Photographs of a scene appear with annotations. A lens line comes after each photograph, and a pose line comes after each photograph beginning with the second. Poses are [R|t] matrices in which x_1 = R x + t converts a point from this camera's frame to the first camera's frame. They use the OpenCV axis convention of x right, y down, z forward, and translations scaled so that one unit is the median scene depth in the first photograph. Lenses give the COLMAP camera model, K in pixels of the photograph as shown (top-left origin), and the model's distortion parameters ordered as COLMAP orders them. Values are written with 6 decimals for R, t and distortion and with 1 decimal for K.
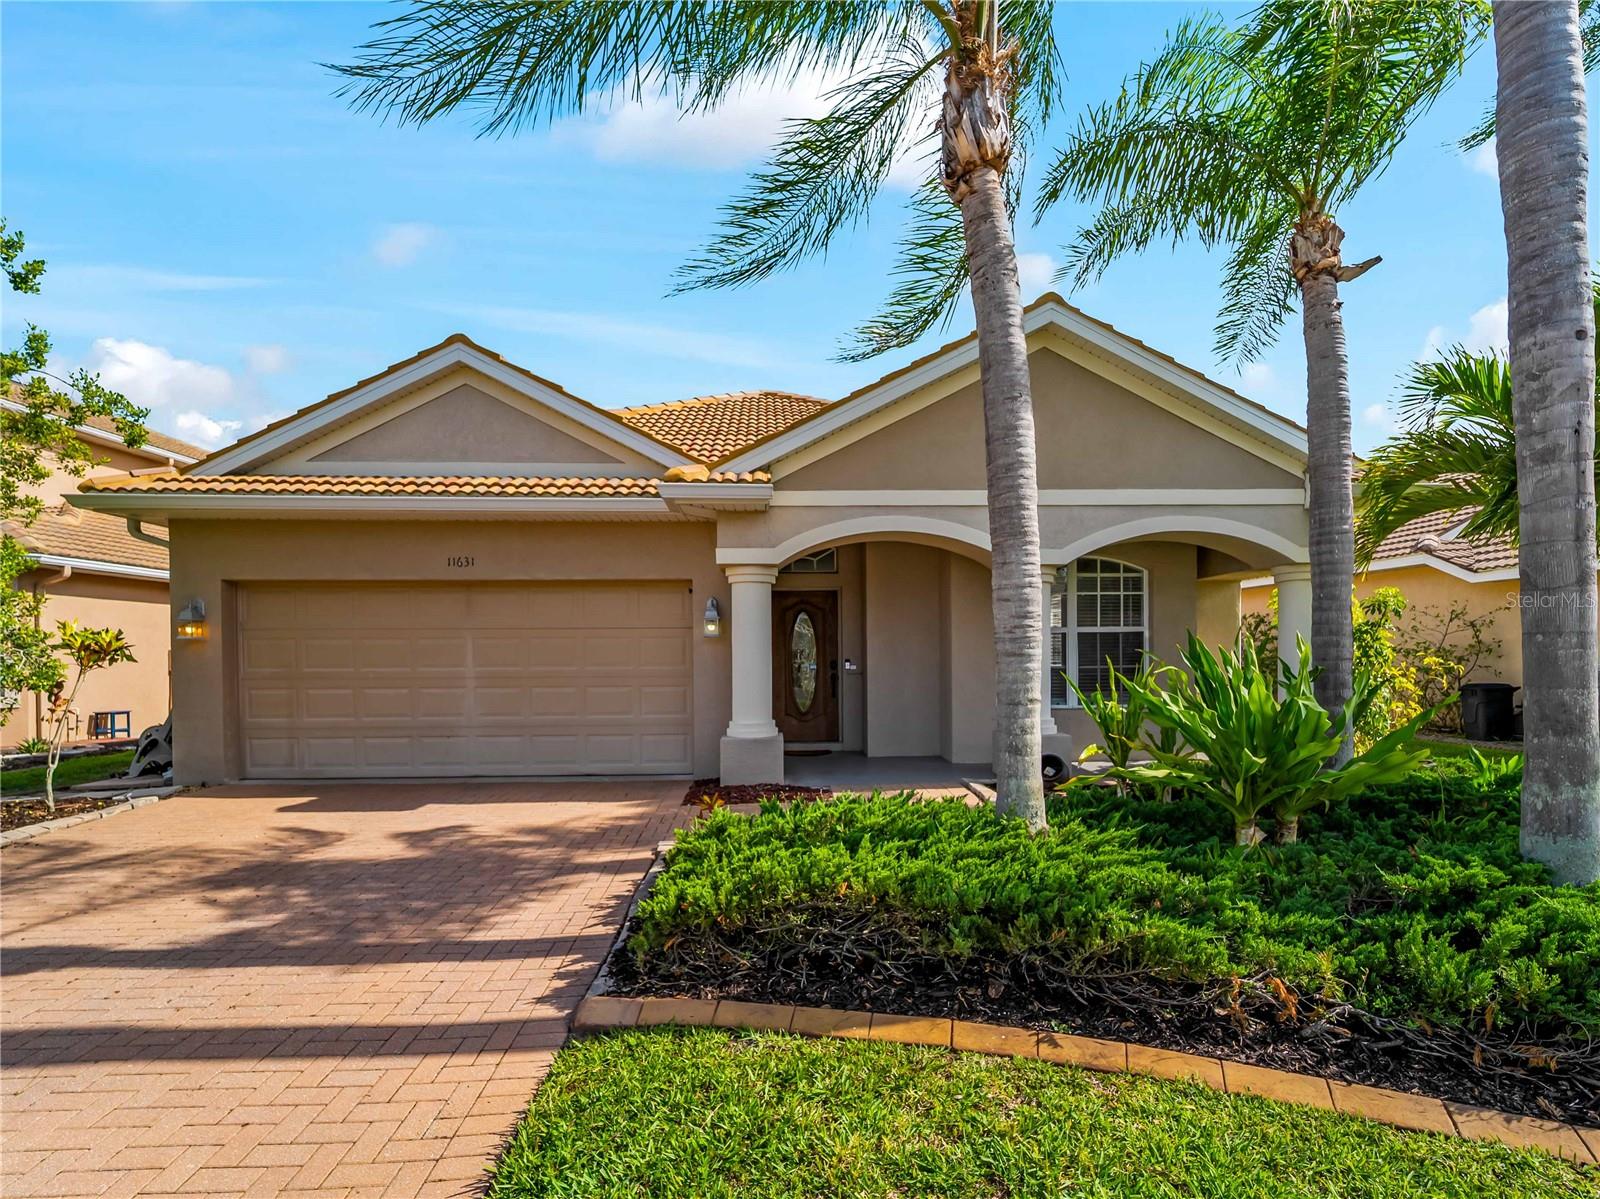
lens RADIAL K [[739.3, 0, 797.6], [0, 739.3, 664.8], [0, 0, 1]] dist [-0.004670, -0.001054]
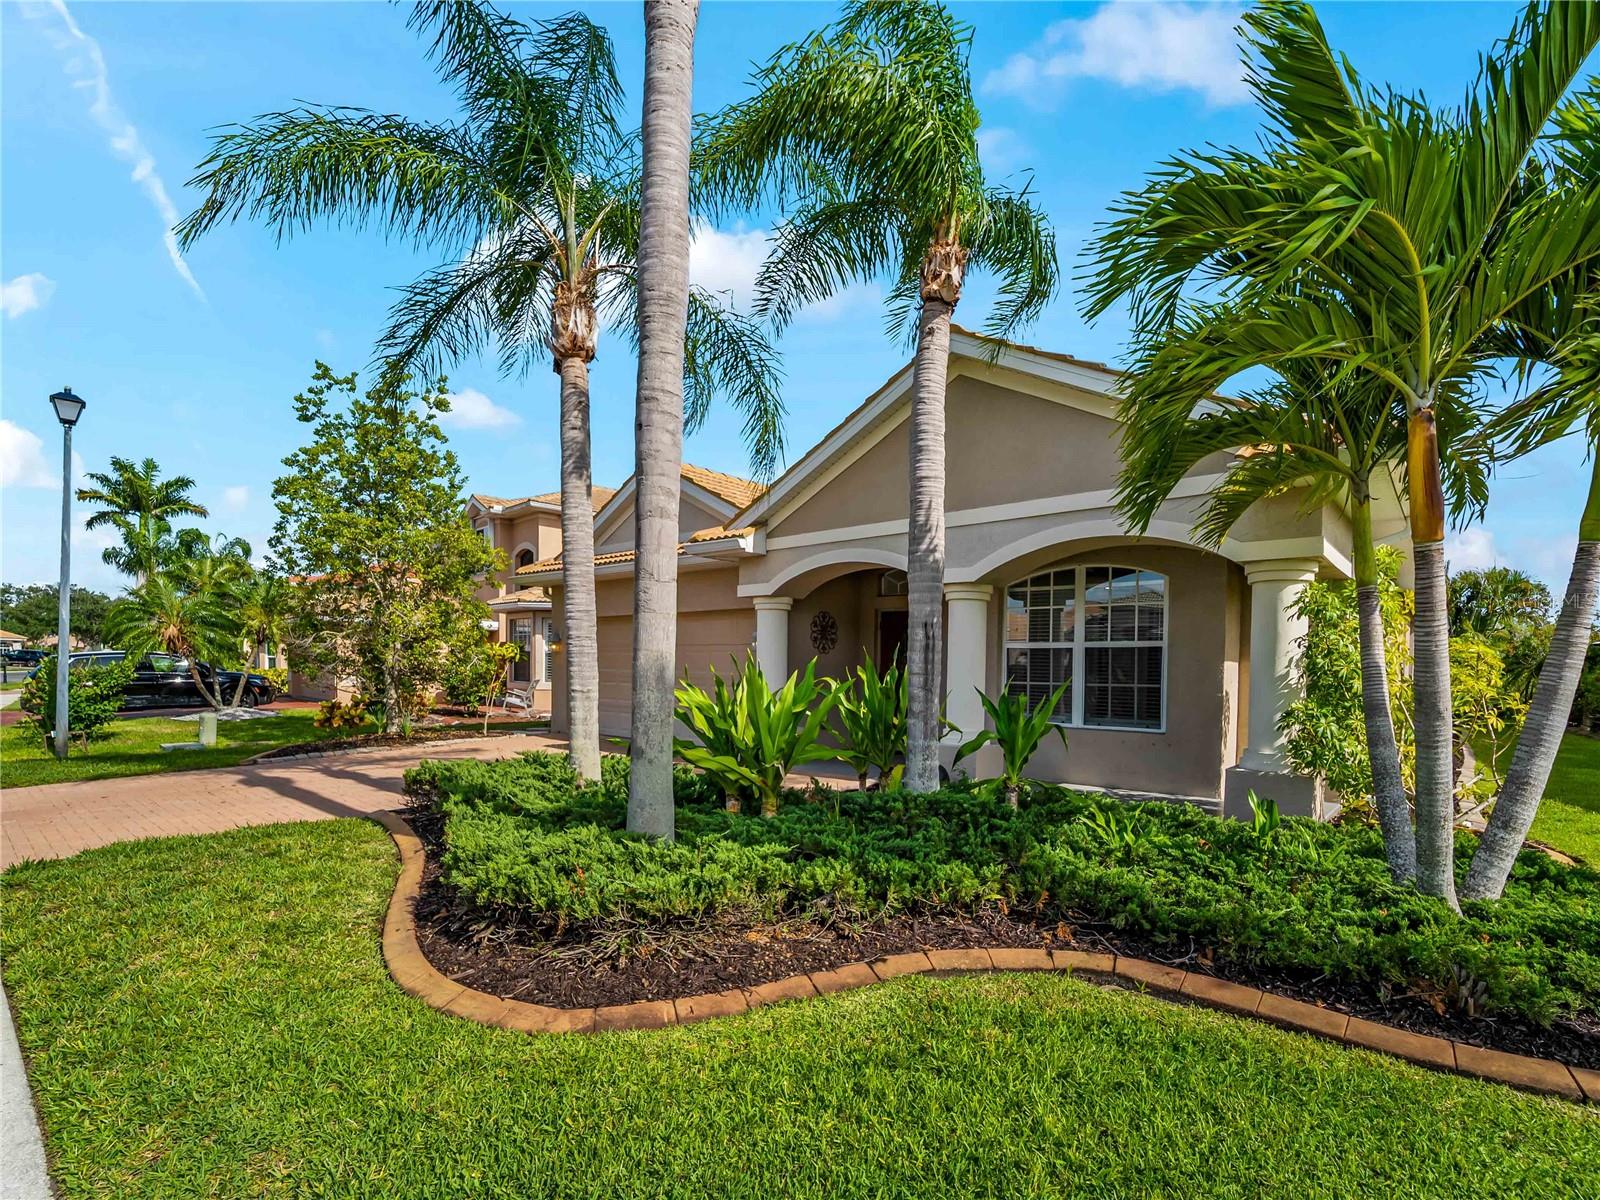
lens RADIAL K [[739.3, 0, 797.6], [0, 739.3, 665.3], [0, 0, 1]] dist [-0.004670, -0.001054]
pose [[0.735014, 0.016988, -0.677839, 0.836514], [-0.030496, 0.999503, -0.008018, -0.002897], [0.677366, 0.026565, 0.735167, 0.075853]]
